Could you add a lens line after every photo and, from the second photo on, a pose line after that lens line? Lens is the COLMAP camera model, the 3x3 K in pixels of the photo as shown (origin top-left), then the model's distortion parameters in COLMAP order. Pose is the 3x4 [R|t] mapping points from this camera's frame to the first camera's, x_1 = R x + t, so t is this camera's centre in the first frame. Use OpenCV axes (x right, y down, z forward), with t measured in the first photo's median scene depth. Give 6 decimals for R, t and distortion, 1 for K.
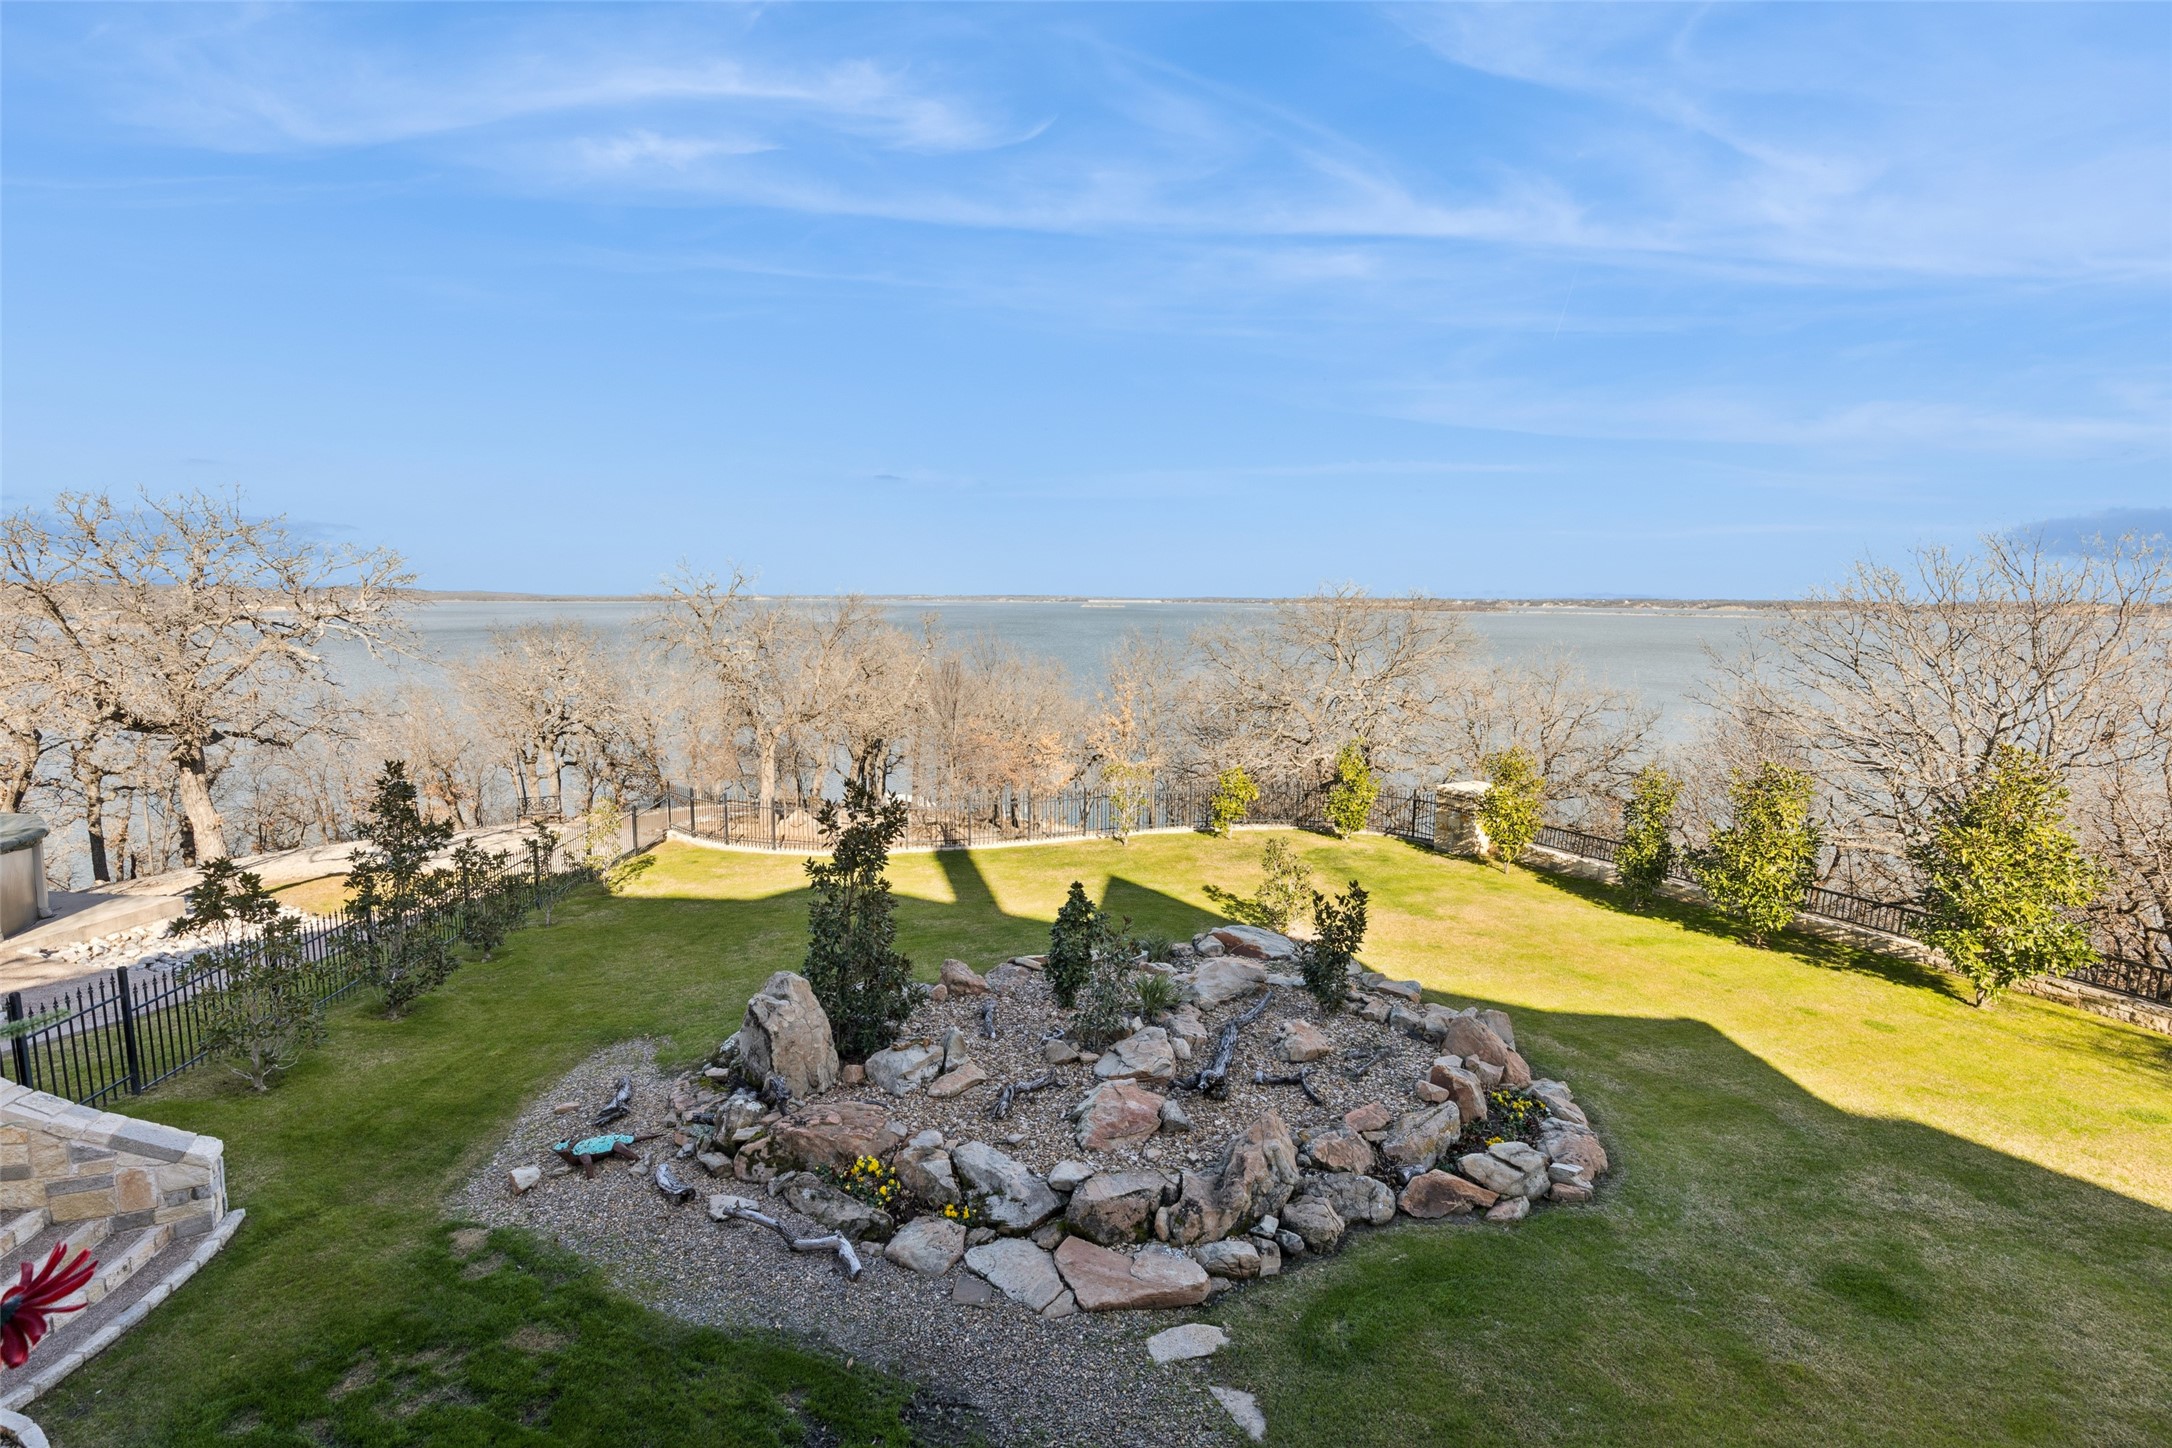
lens RADIAL K [[987.1, 0, 1081.2], [0, 987.1, 723.1], [0, 0, 1]] dist [0.003143, 0.001372]
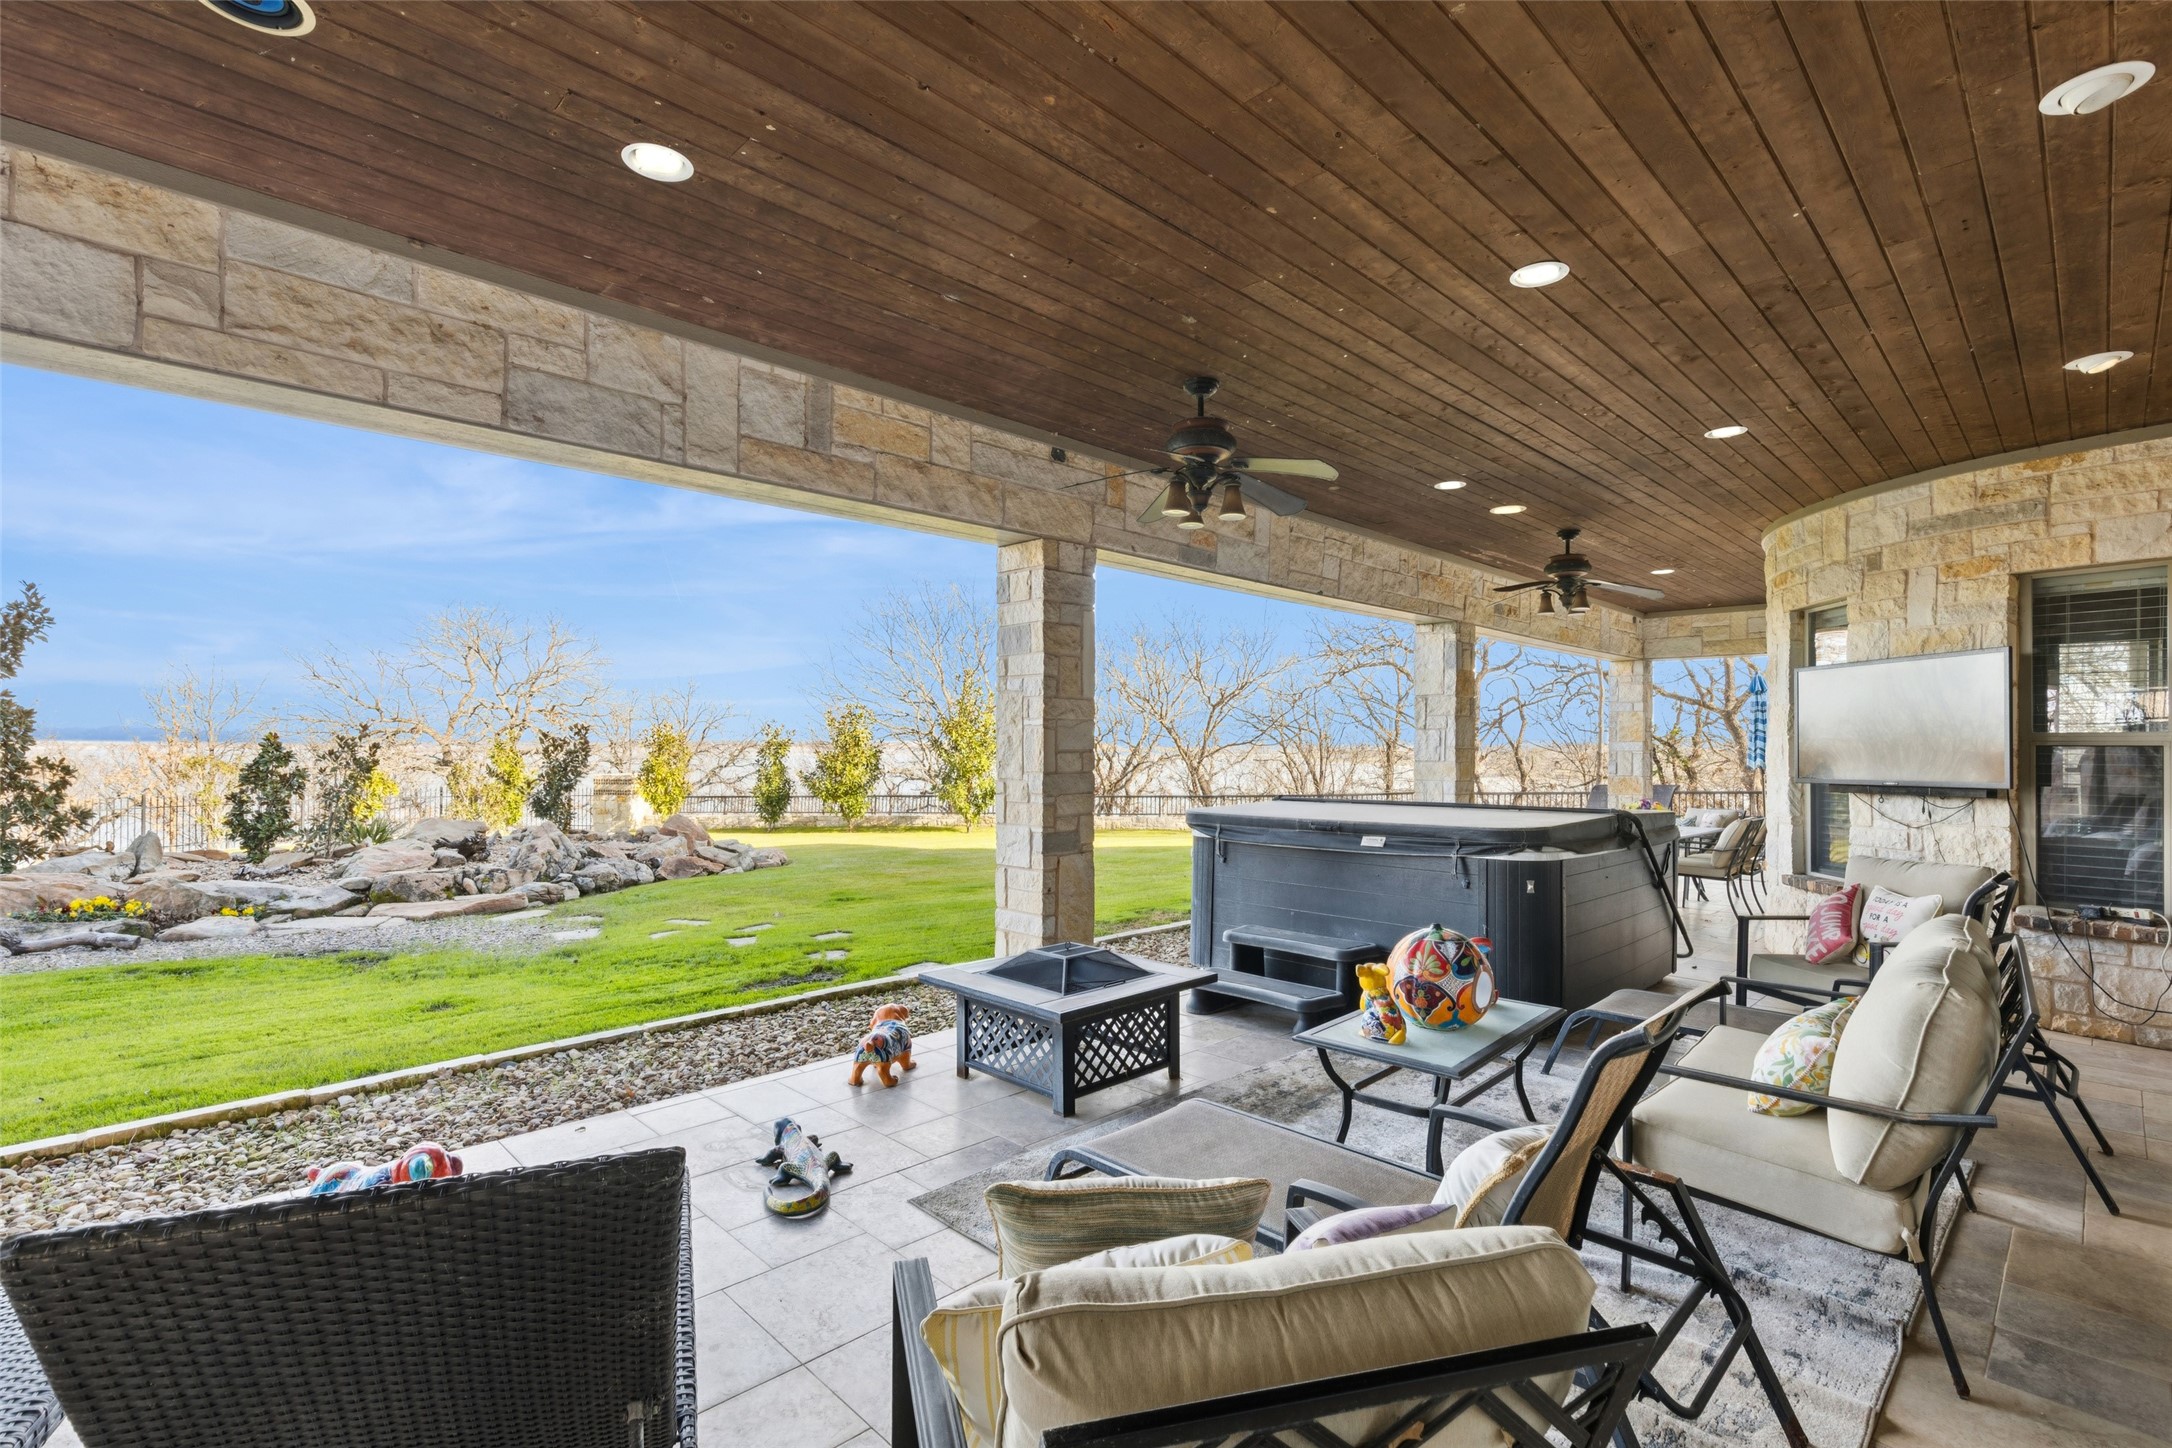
lens RADIAL K [[987.1, 0, 1092.1], [0, 987.1, 736.1], [0, 0, 1]] dist [0.003143, 0.001372]
pose [[0.646477, 0.009258, 0.762877, -0.269785], [0.093304, 0.991461, -0.091100, 0.391226], [-0.757207, 0.130073, 0.640093, -0.285212]]
